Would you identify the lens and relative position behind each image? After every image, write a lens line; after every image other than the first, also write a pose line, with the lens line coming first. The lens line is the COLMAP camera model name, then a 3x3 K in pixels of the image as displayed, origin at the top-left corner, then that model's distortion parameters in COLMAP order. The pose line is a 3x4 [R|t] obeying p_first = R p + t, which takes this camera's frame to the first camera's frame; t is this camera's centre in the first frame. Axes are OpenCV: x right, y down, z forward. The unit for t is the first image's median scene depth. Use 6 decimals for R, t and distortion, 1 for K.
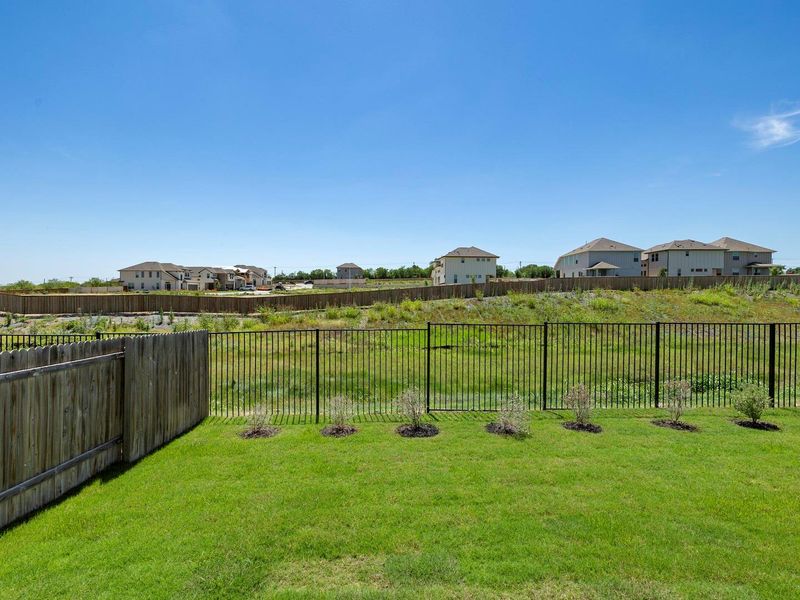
lens RADIAL K [[375.2, 0, 399.2], [0, 375.2, 293.3], [0, 0, 1]] dist [-0.001524, -0.000084]
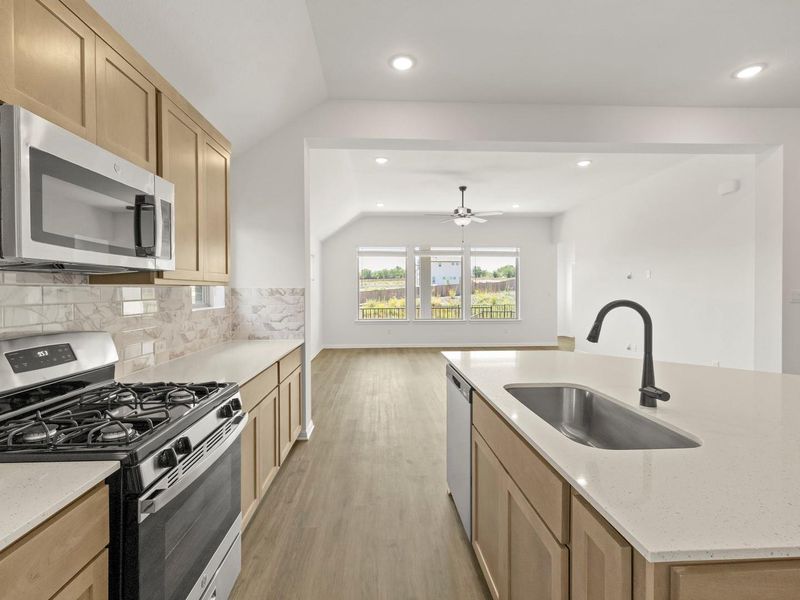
lens RADIAL K [[375.2, 0, 399.2], [0, 375.2, 293.3], [0, 0, 1]] dist [-0.001524, -0.000084]
pose [[0.998923, -0.007655, 0.045764, -0.008174], [0.007634, 0.999971, 0.000621, 0.000127], [-0.045767, -0.000270, 0.998952, -0.110836]]
